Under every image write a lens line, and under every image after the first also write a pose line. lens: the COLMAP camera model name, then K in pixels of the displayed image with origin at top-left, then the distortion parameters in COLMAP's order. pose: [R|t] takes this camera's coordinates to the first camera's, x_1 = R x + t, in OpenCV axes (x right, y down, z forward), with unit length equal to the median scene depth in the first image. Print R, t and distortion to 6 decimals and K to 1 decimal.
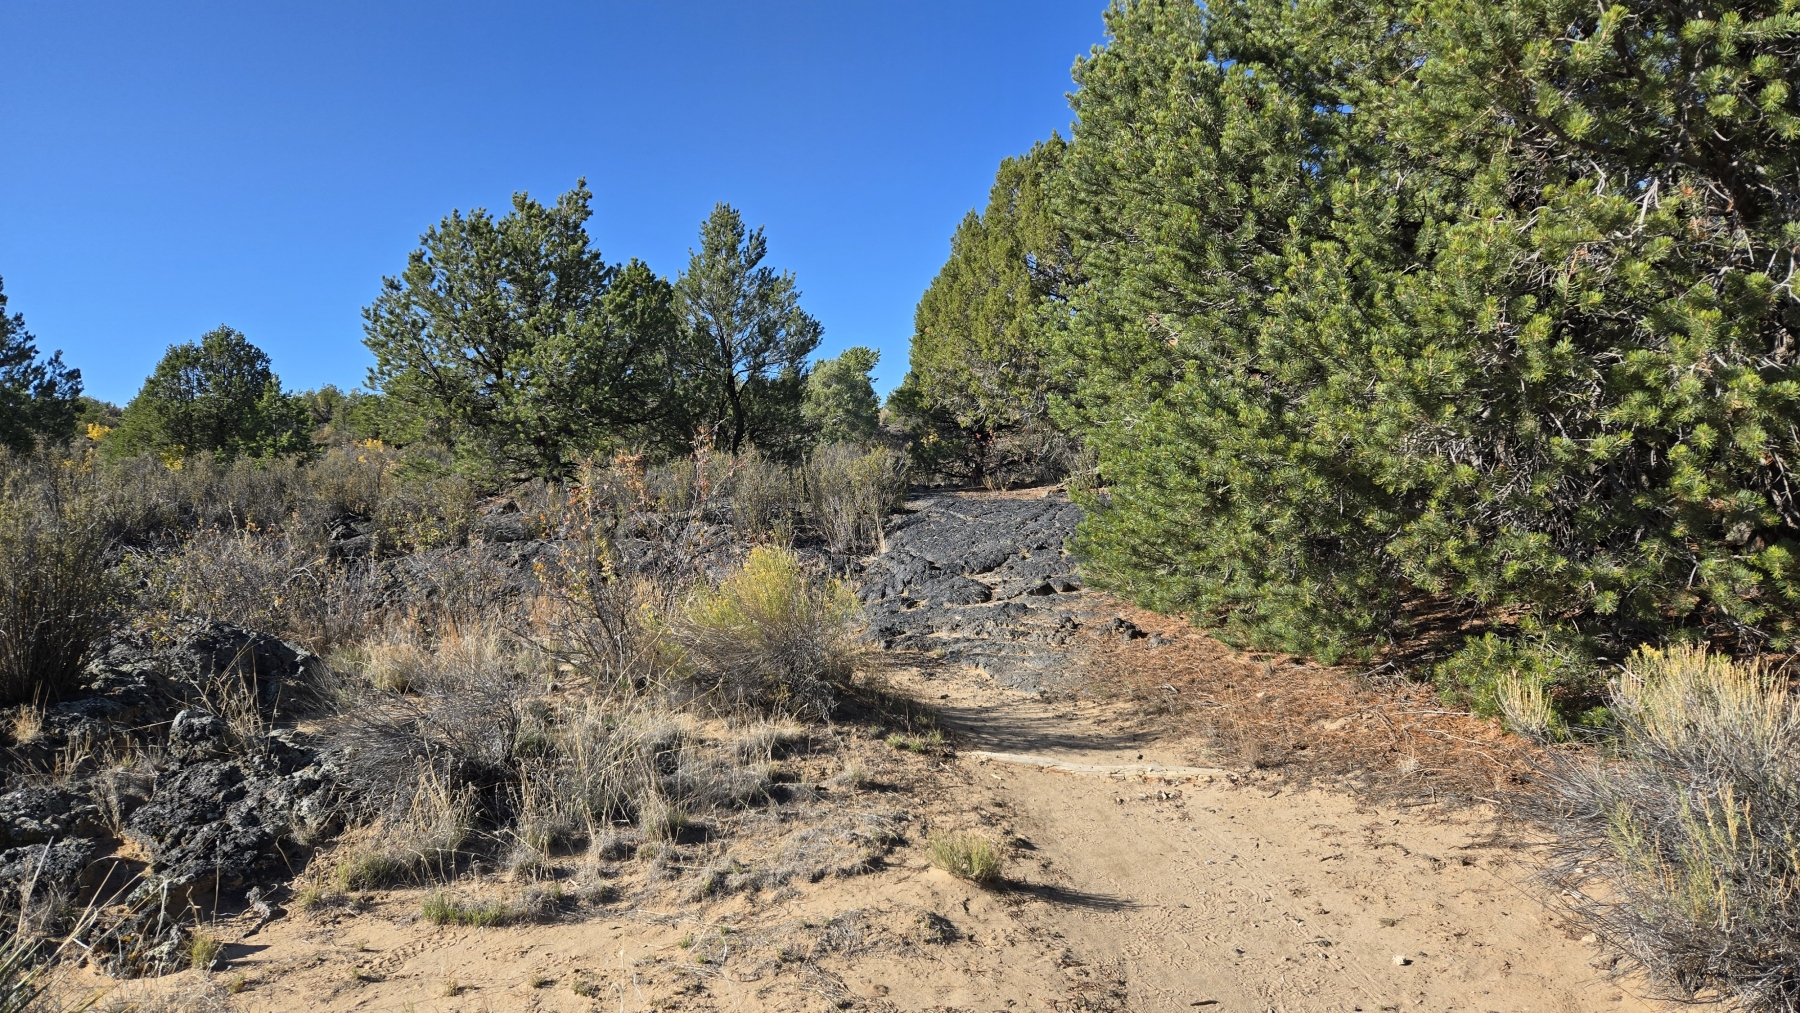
lens RADIAL K [[1197.2, 0, 900.0], [0, 1197.2, 506.5], [0, 0, 1]] dist [0.059480, -0.050046]
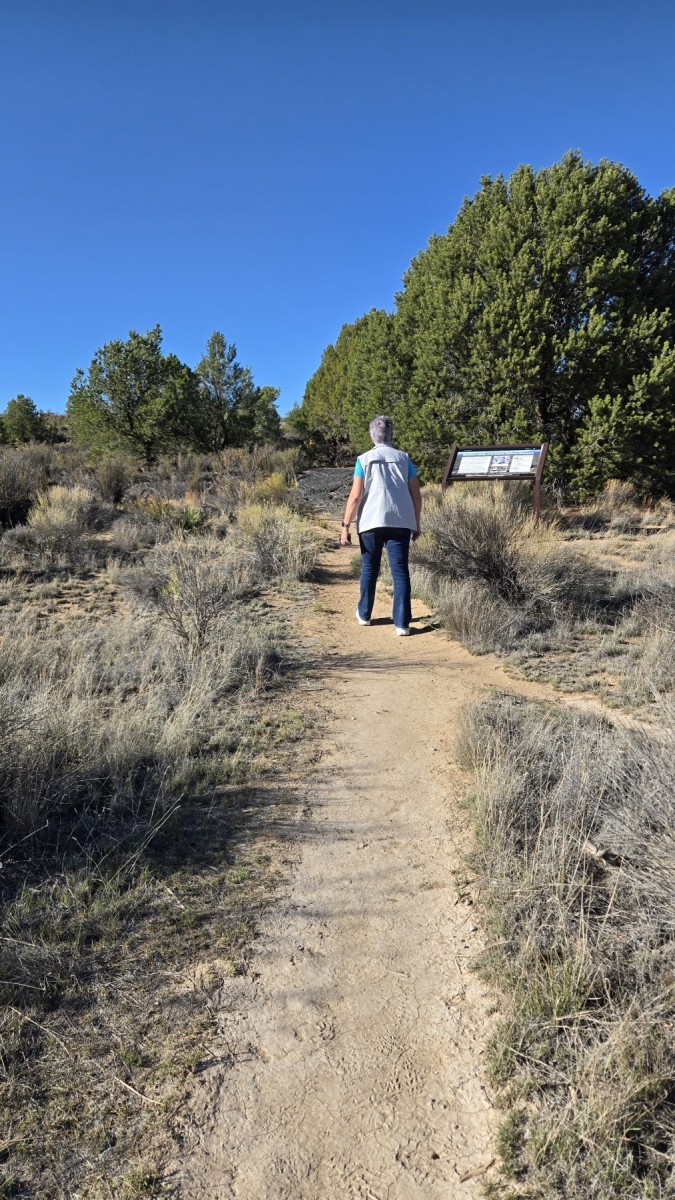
lens RADIAL K [[798.1, 0, 353.0], [0, 798.1, 620.1], [0, 0, 1]] dist [0.059480, -0.050046]
pose [[0.996709, -0.000787, 0.081058, -0.021554], [-0.012396, 0.986712, 0.162005, 0.026861], [-0.080108, -0.162477, 0.983455, -0.589095]]
